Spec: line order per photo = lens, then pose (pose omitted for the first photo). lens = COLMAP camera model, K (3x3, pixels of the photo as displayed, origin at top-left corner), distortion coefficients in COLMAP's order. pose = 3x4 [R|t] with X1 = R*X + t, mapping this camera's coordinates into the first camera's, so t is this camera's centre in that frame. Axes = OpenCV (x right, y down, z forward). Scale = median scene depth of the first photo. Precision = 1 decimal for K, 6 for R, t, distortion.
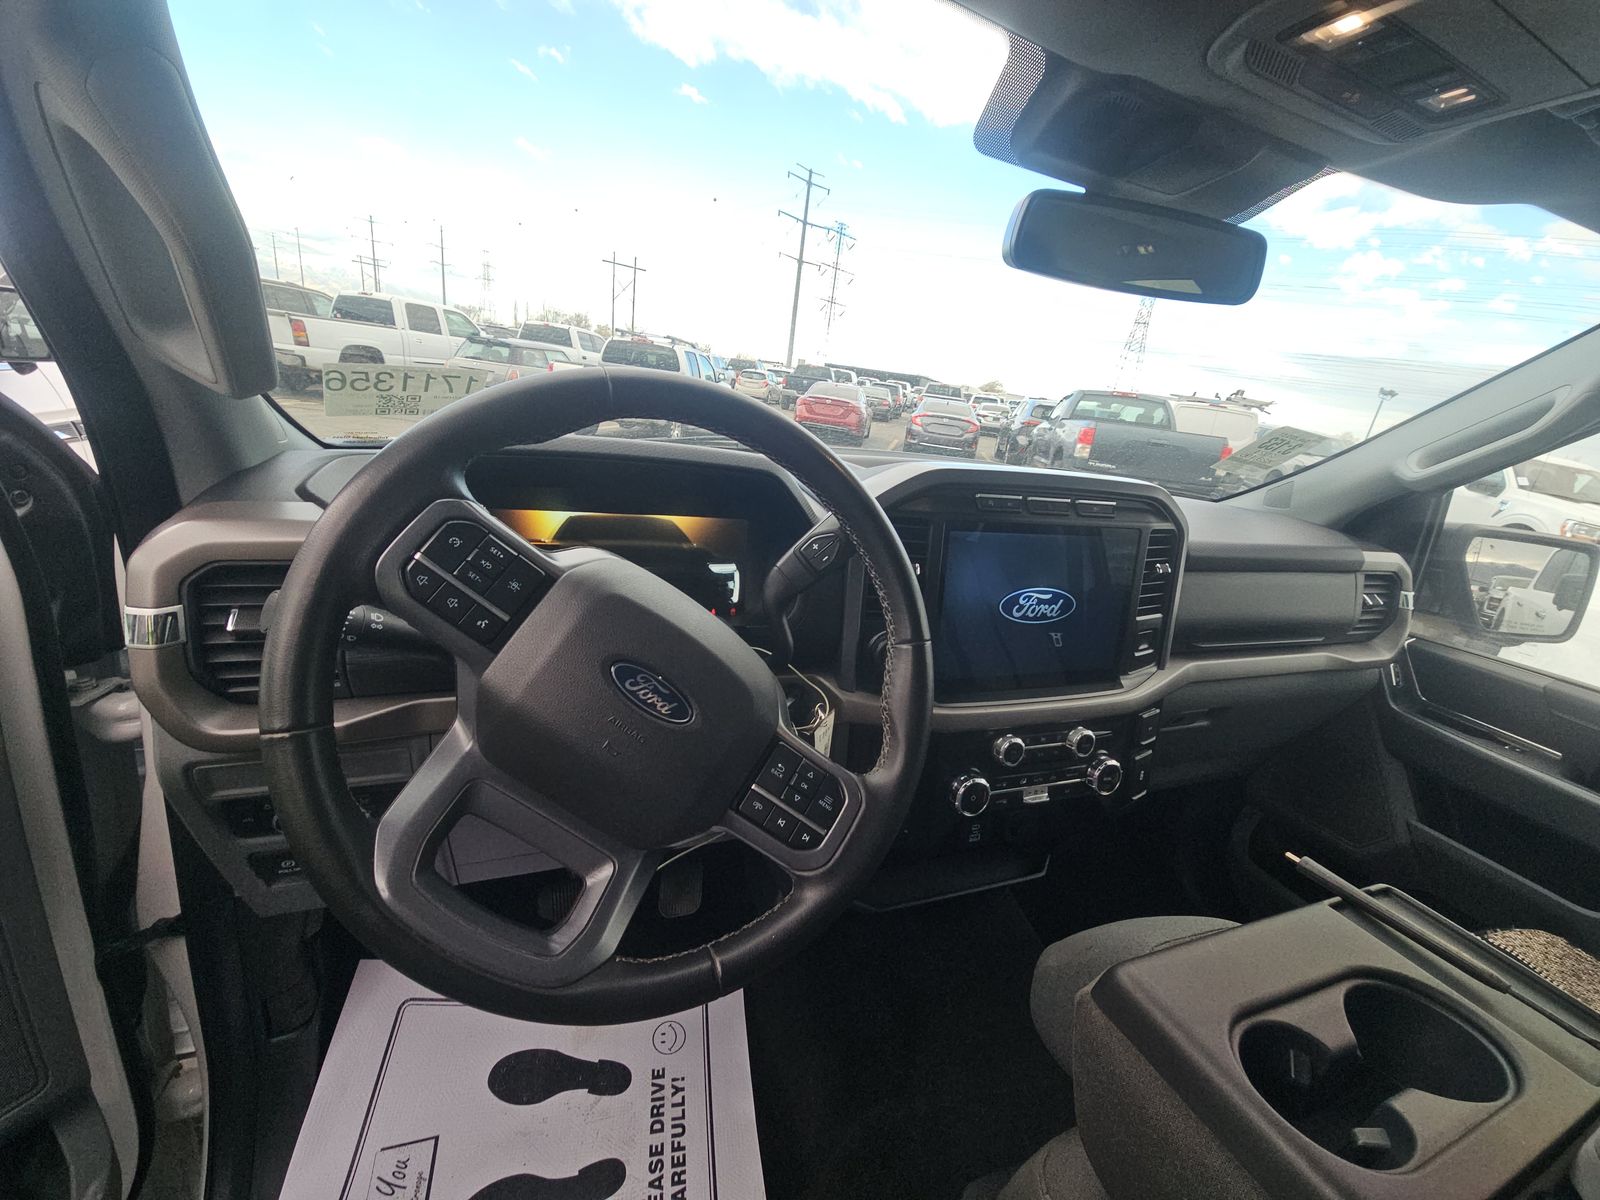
lens RADIAL K [[648.1, 0, 815.2], [0, 648.1, 613.0], [0, 0, 1]] dist [0.034962, -0.022155]
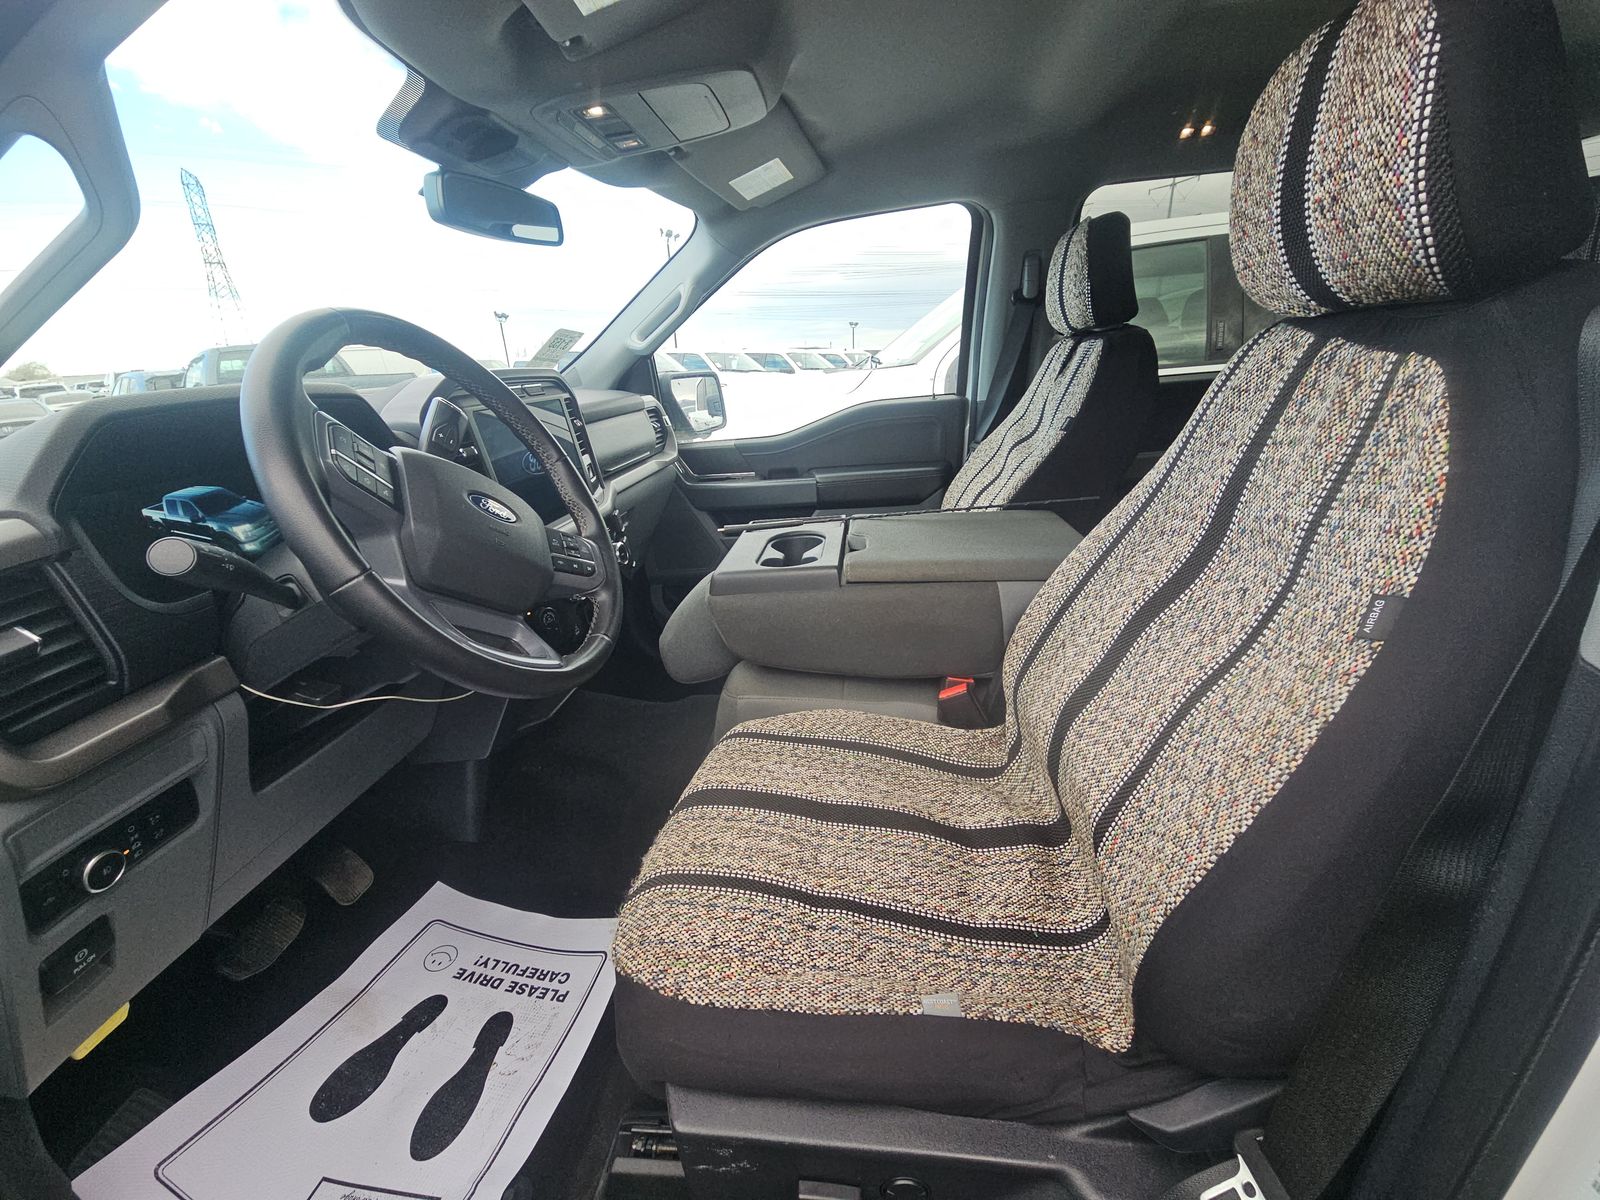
lens RADIAL K [[648.1, 0, 815.2], [0, 648.1, 613.0], [0, 0, 1]] dist [0.034962, -0.022155]
pose [[0.436618, -0.458328, 0.774145, -0.582887], [0.394985, 0.870788, 0.292773, 0.086960], [-0.808302, 0.177946, 0.561234, -0.228108]]
